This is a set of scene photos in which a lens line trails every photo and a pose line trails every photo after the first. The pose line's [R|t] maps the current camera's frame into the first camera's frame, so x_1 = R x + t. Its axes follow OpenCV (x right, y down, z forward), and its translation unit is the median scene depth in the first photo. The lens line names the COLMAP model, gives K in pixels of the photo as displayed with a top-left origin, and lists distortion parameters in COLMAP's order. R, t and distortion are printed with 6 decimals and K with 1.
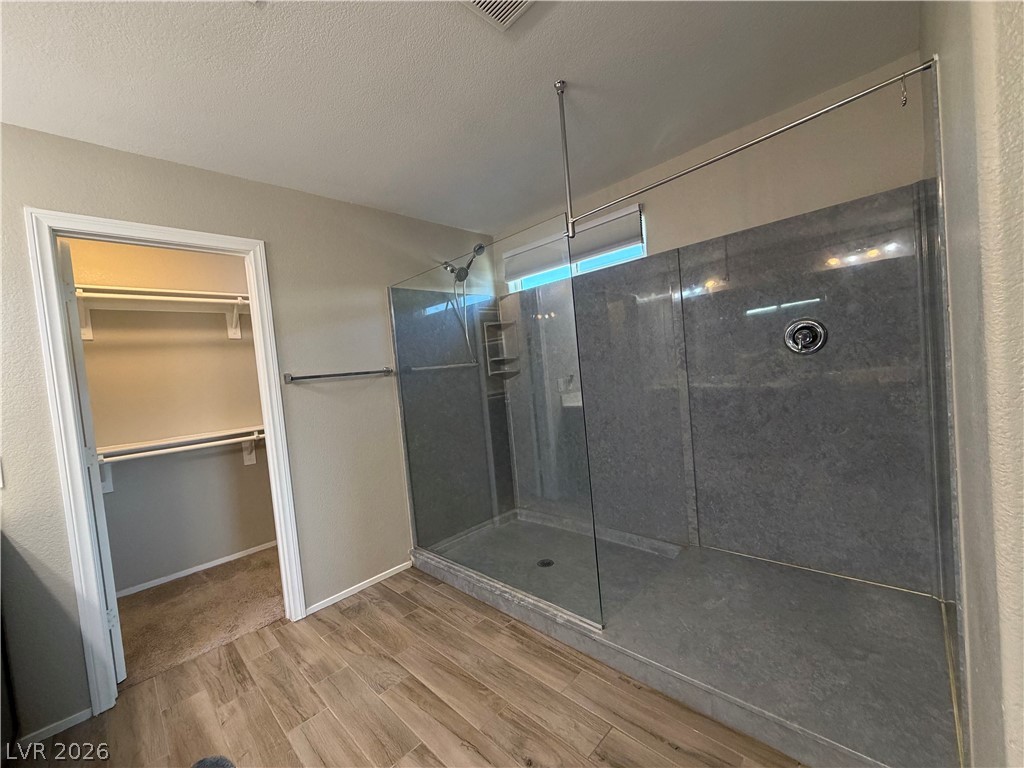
lens RADIAL K [[408.8, 0, 509.2], [0, 408.8, 385.4], [0, 0, 1]] dist [0.005770, -0.000626]
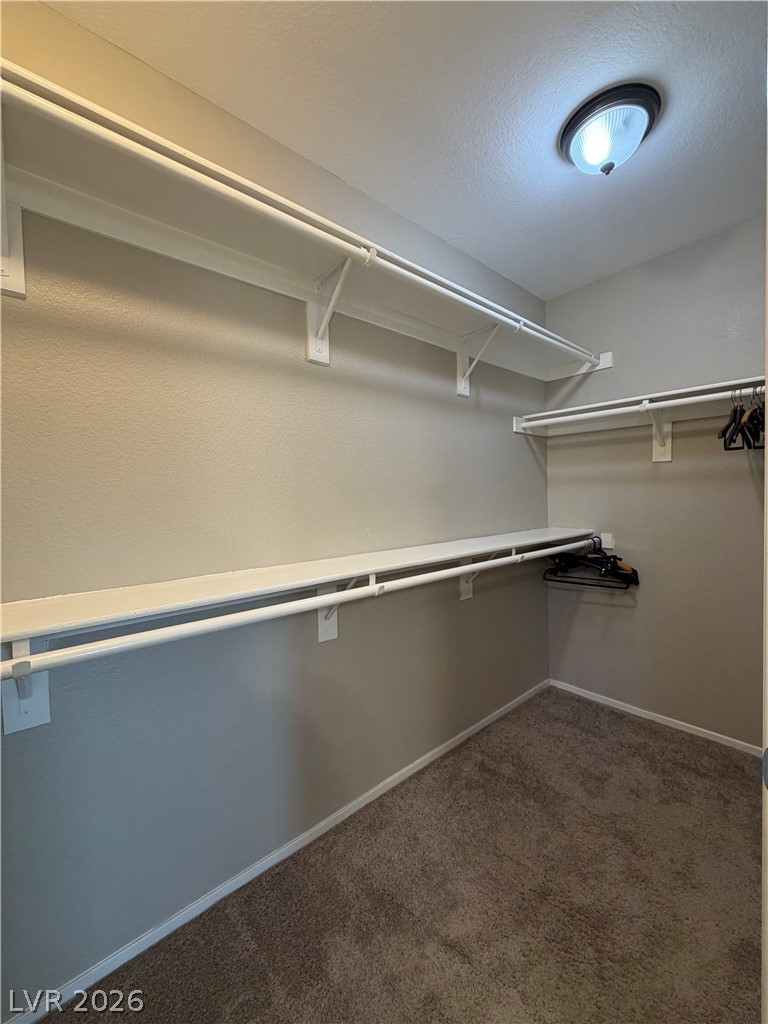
lens RADIAL K [[408.8, 0, 386.6], [0, 408.8, 512.8], [0, 0, 1]] dist [0.005770, -0.000626]
pose [[0.995339, 0.072772, -0.063276, -0.626646], [-0.072798, 0.997345, 0.001900, 0.051041], [0.063246, 0.002716, 0.997994, 0.627003]]
